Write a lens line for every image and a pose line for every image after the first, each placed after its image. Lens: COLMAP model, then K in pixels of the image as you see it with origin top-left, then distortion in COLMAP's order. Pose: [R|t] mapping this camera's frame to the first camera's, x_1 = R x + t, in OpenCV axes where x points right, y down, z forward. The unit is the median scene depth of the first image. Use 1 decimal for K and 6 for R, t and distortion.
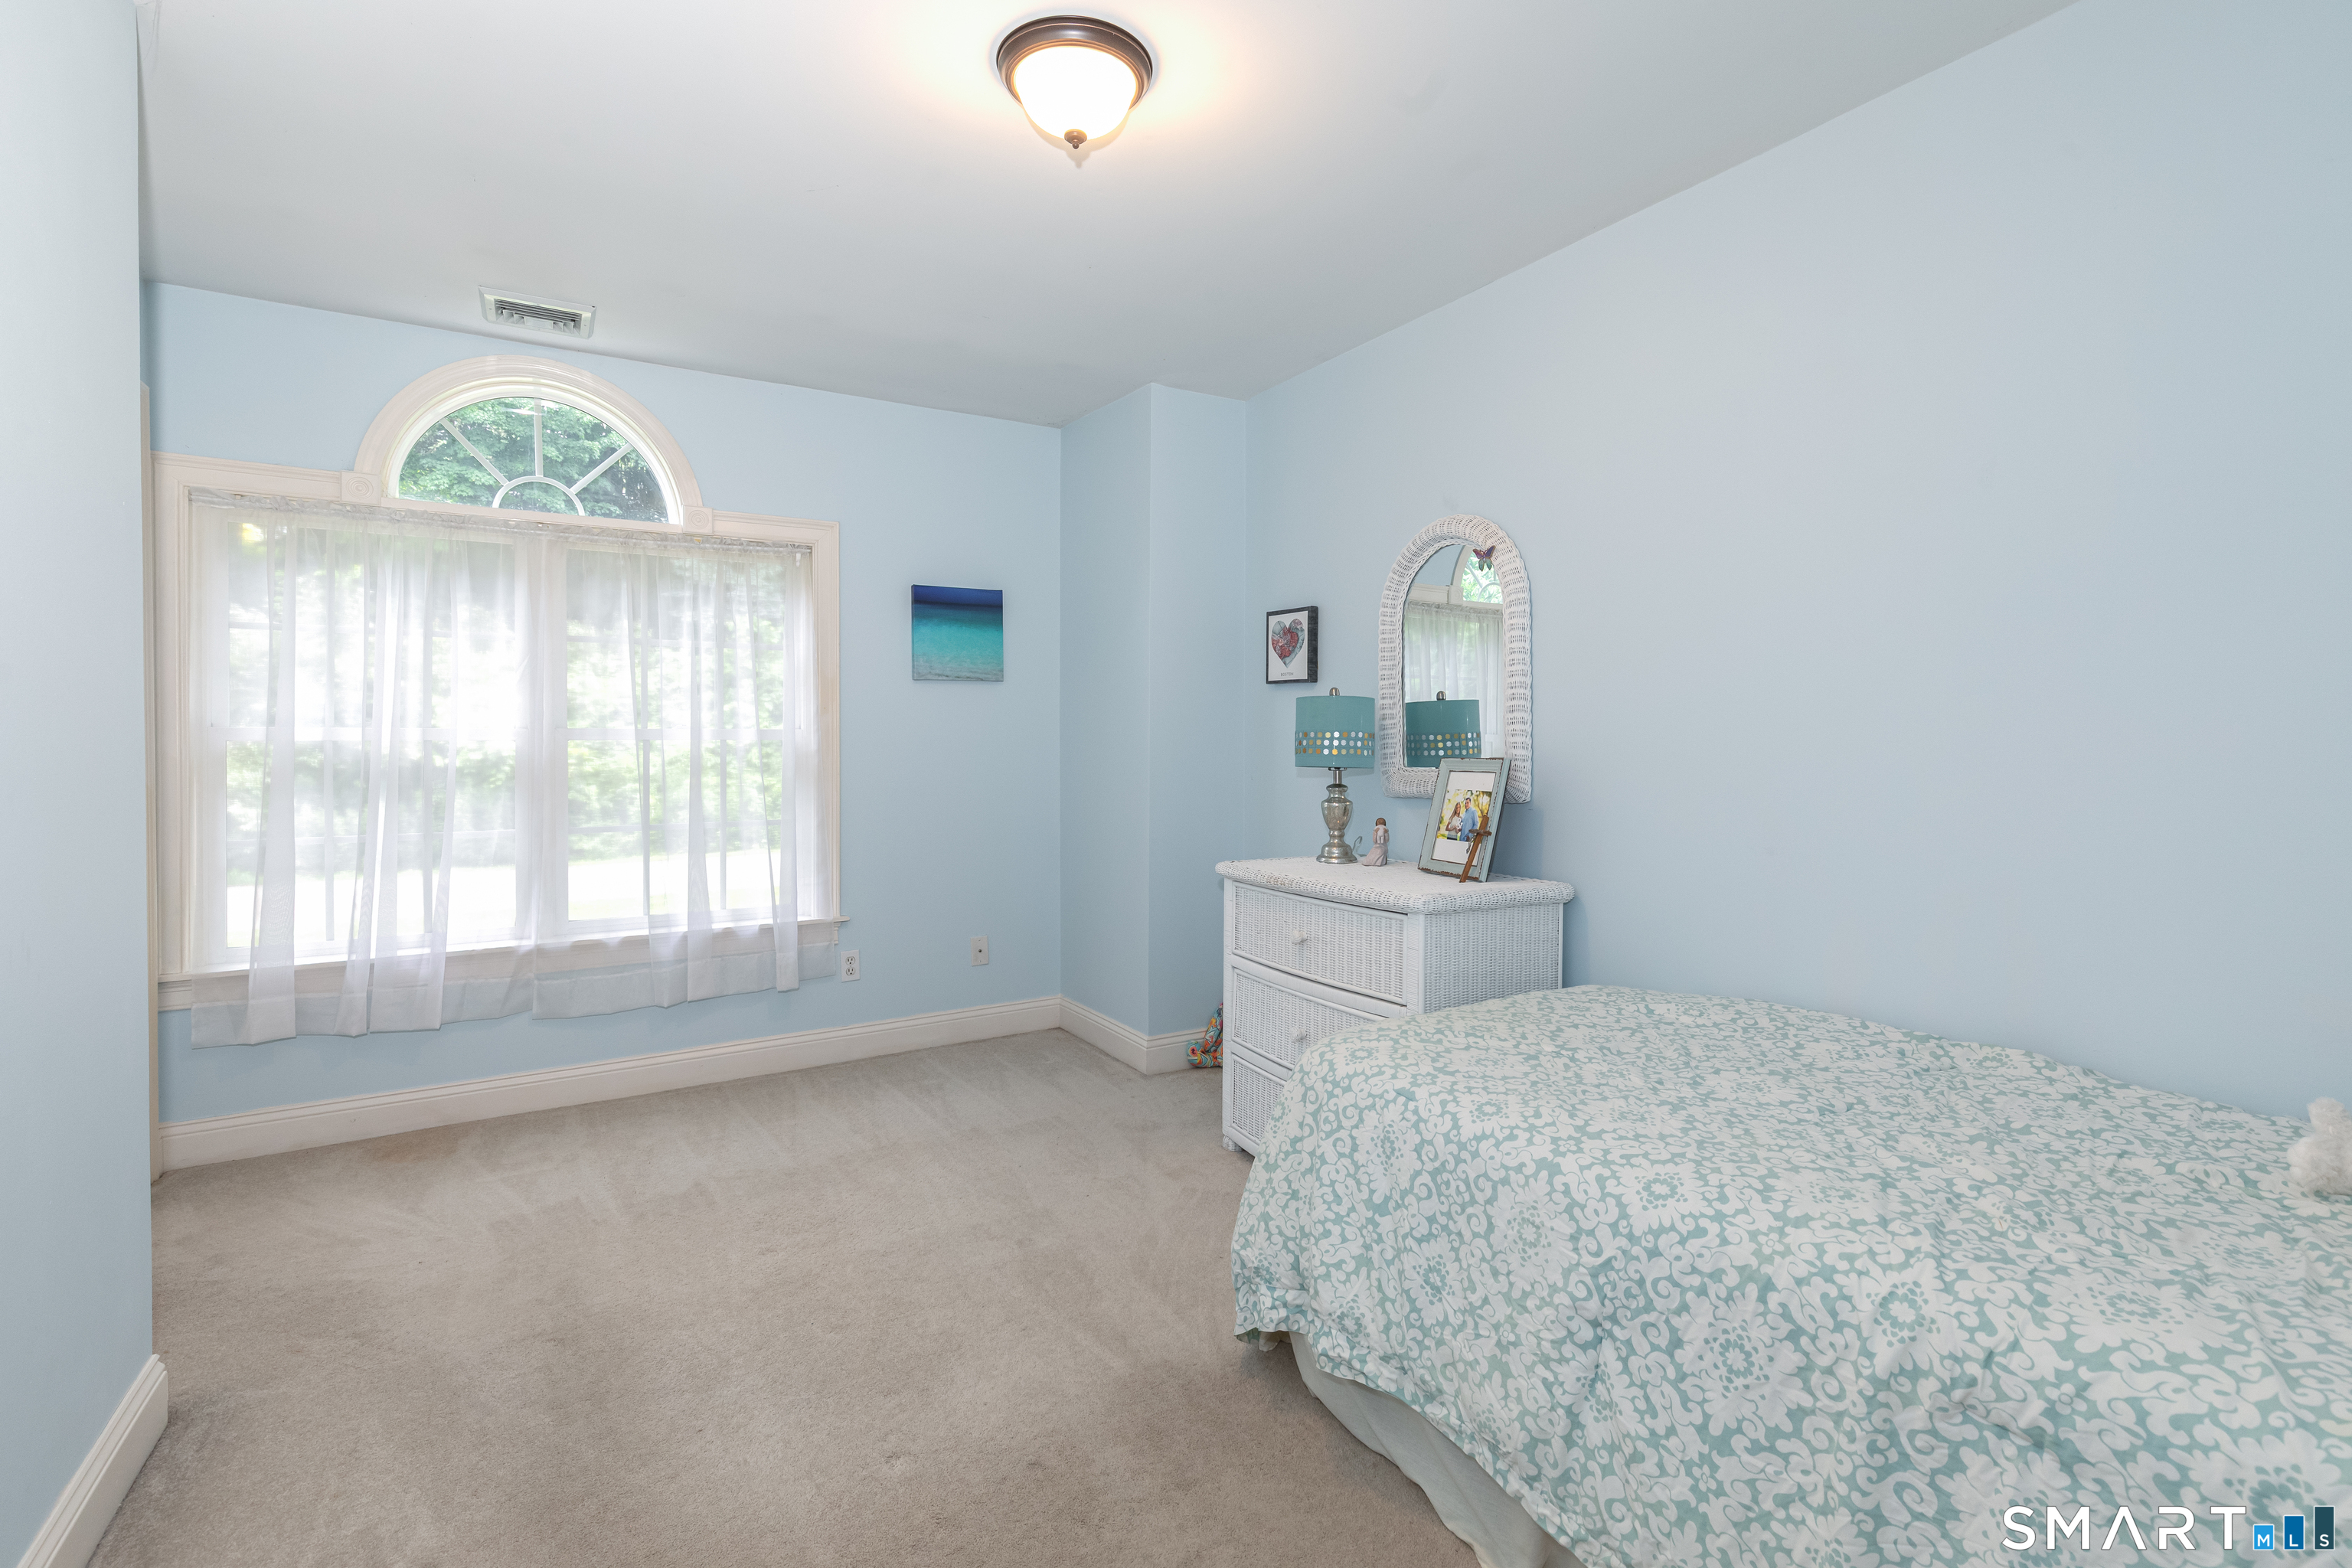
lens RADIAL K [[1085.5, 0, 1174.3], [0, 1085.5, 736.7], [0, 0, 1]] dist [0.042223, 0.000047]
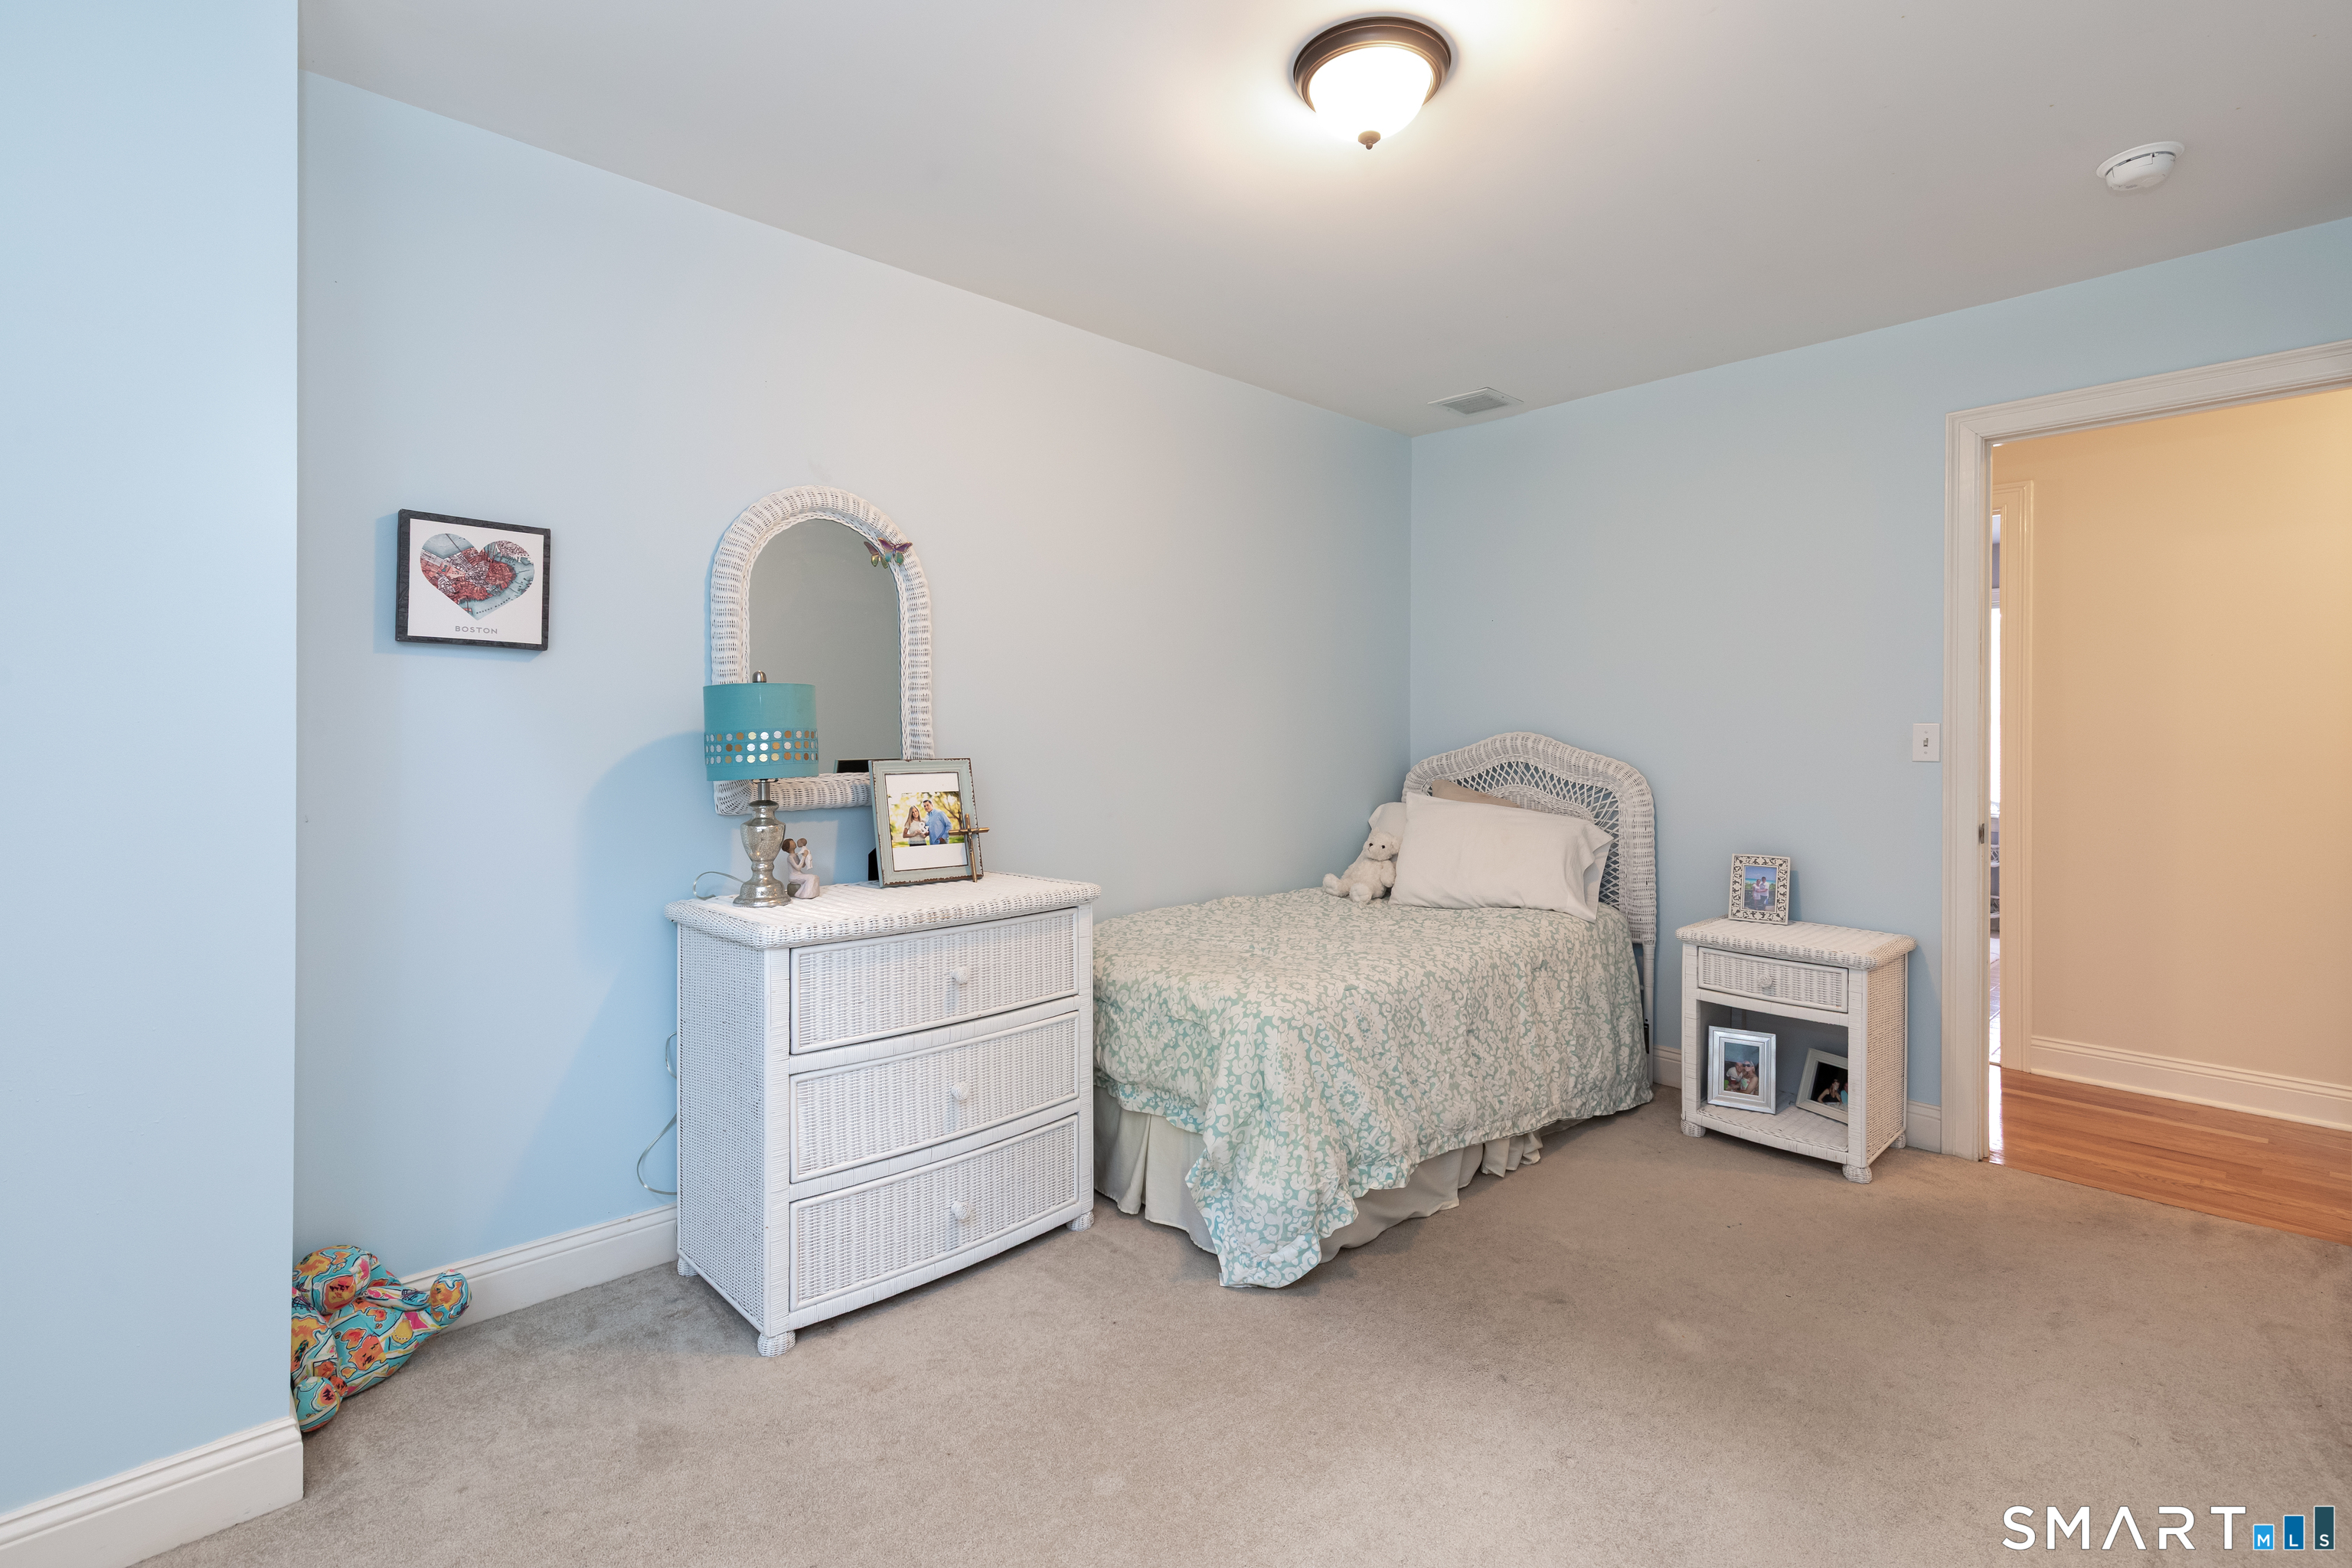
lens RADIAL K [[1085.5, 0, 1174.3], [0, 1085.5, 736.7], [0, 0, 1]] dist [0.042223, 0.000047]
pose [[-0.220722, -0.007481, 0.975308, -0.655008], [-0.007478, 0.999954, 0.005978, -0.007744], [-0.975308, -0.005974, -0.220768, 0.892434]]
